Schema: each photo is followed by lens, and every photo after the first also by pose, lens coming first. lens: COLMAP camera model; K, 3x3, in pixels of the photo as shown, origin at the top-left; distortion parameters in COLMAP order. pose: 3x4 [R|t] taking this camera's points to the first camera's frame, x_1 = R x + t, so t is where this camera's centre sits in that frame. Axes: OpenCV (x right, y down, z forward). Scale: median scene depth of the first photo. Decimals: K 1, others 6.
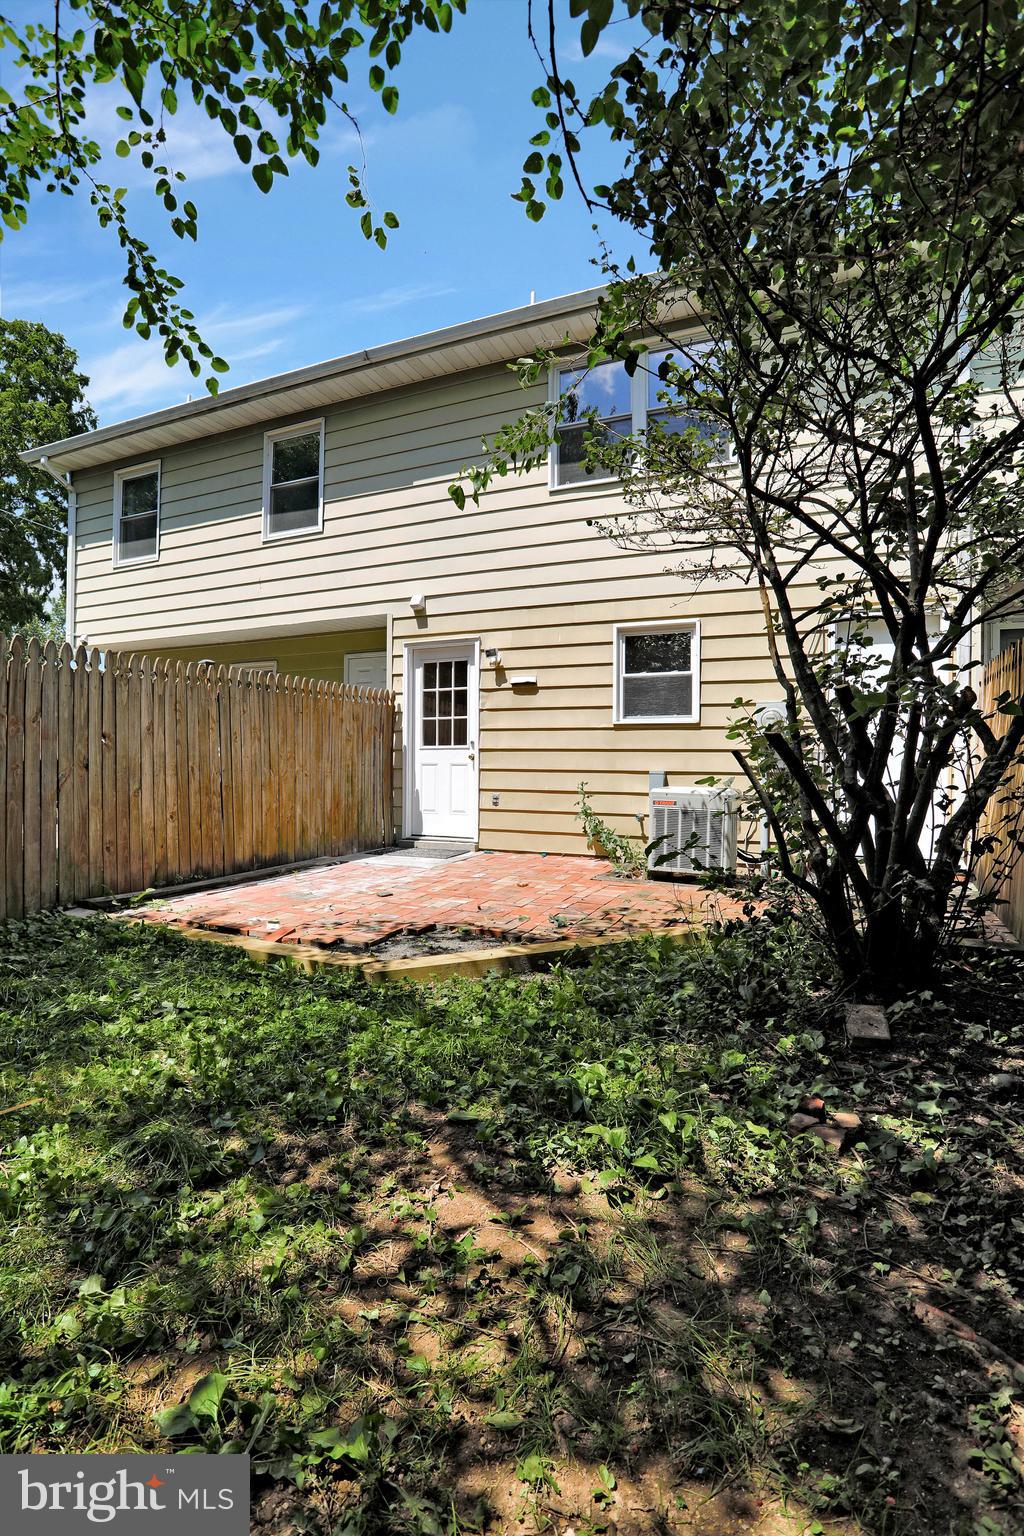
lens RADIAL K [[782.8, 0, 512.0], [0, 782.8, 768.0], [0, 0, 1]] dist [-0.059177, 0.000167]
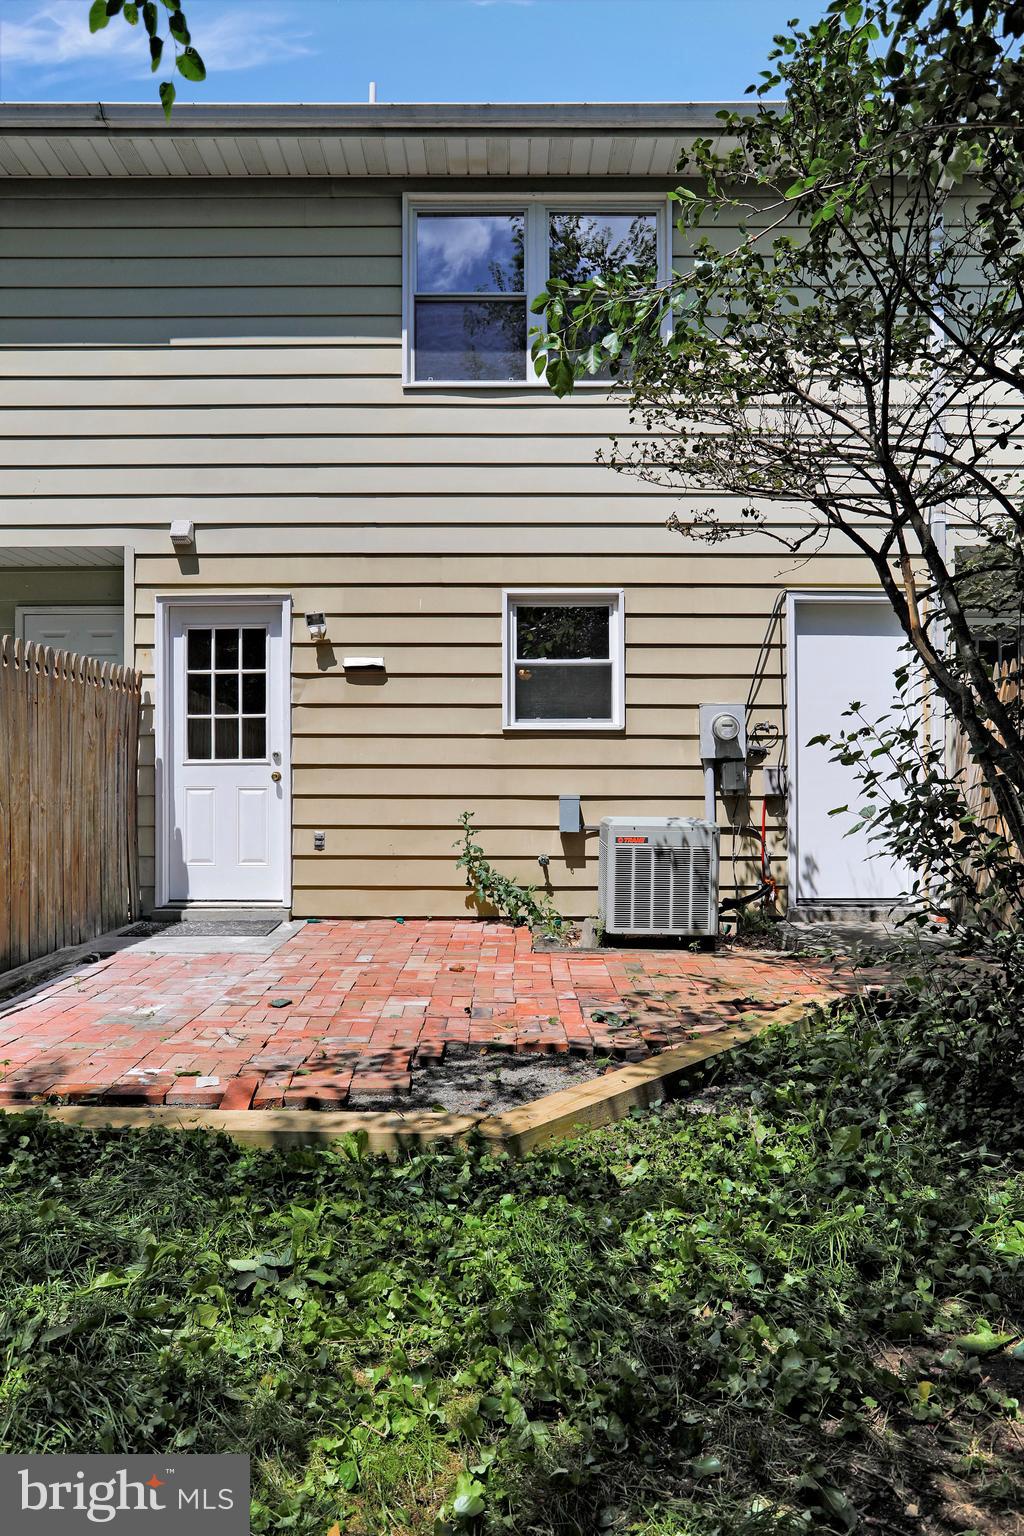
lens RADIAL K [[1059.0, 0, 512.0], [0, 1059.0, 768.0], [0, 0, 1]] dist [-0.007390, -0.000114]
pose [[0.909012, -0.001635, 0.416767, -0.244649], [0.008272, 0.999866, -0.014120, -0.007254], [-0.416688, 0.016283, 0.908904, 0.116126]]
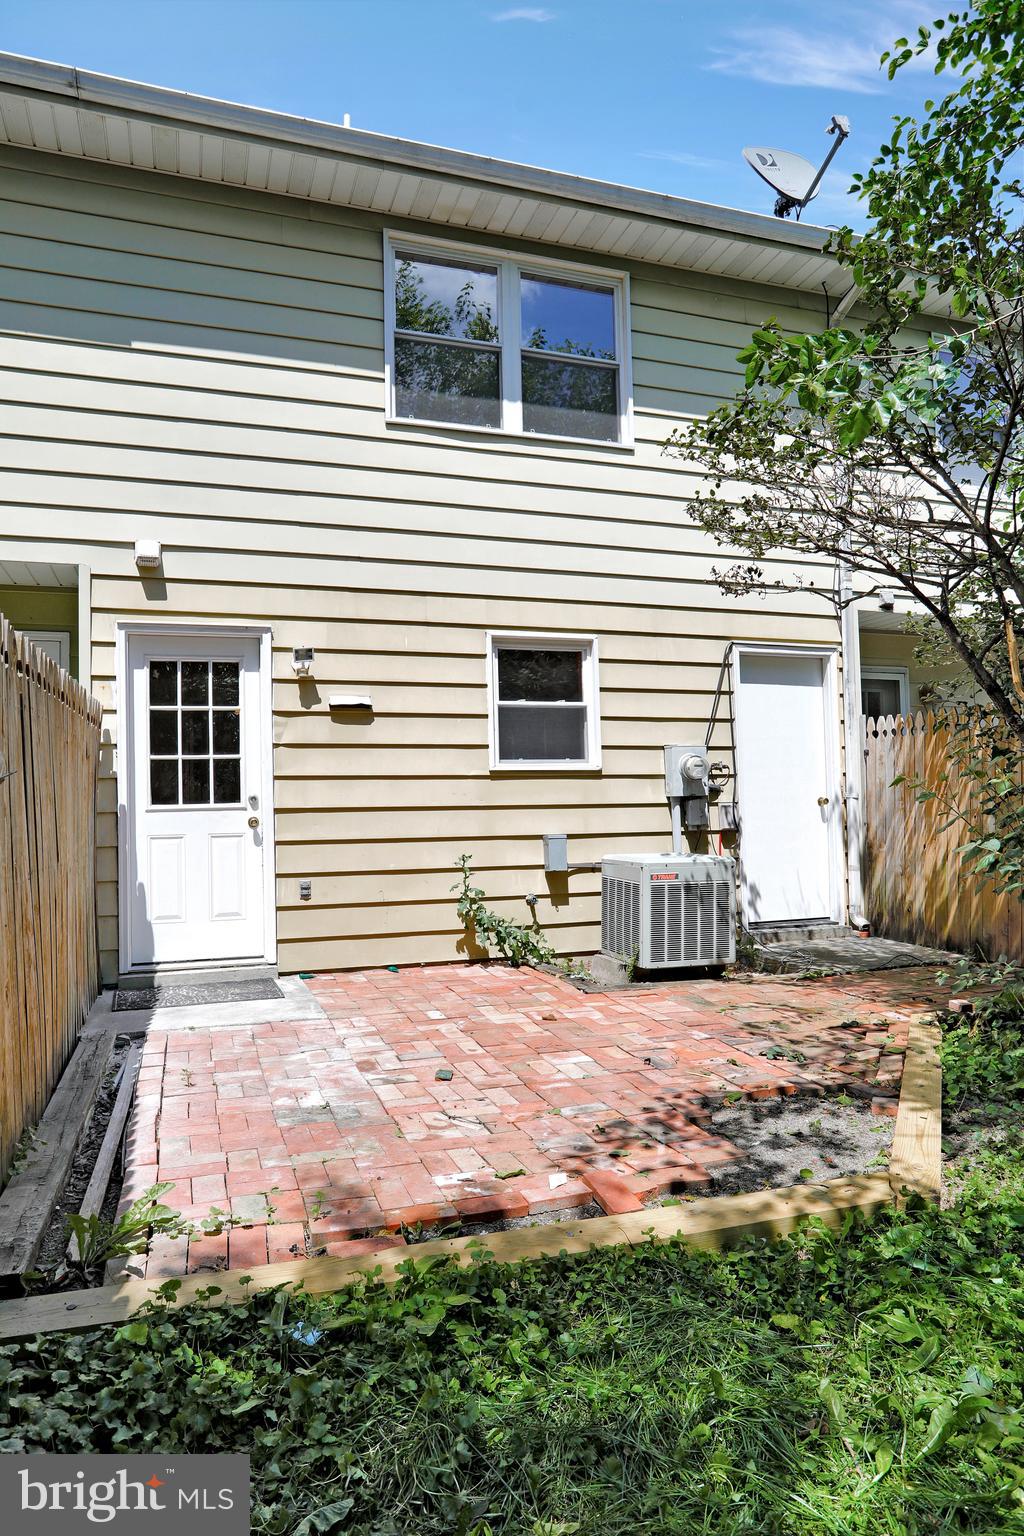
lens RADIAL K [[978.3, 0, 512.0], [0, 978.3, 768.0], [0, 0, 1]] dist [-0.030532, 0.019991]
pose [[0.720338, 0.009552, 0.693558, -0.438124], [0.027562, 0.998721, -0.042381, -0.018755], [-0.693076, 0.049644, 0.719153, 0.323484]]
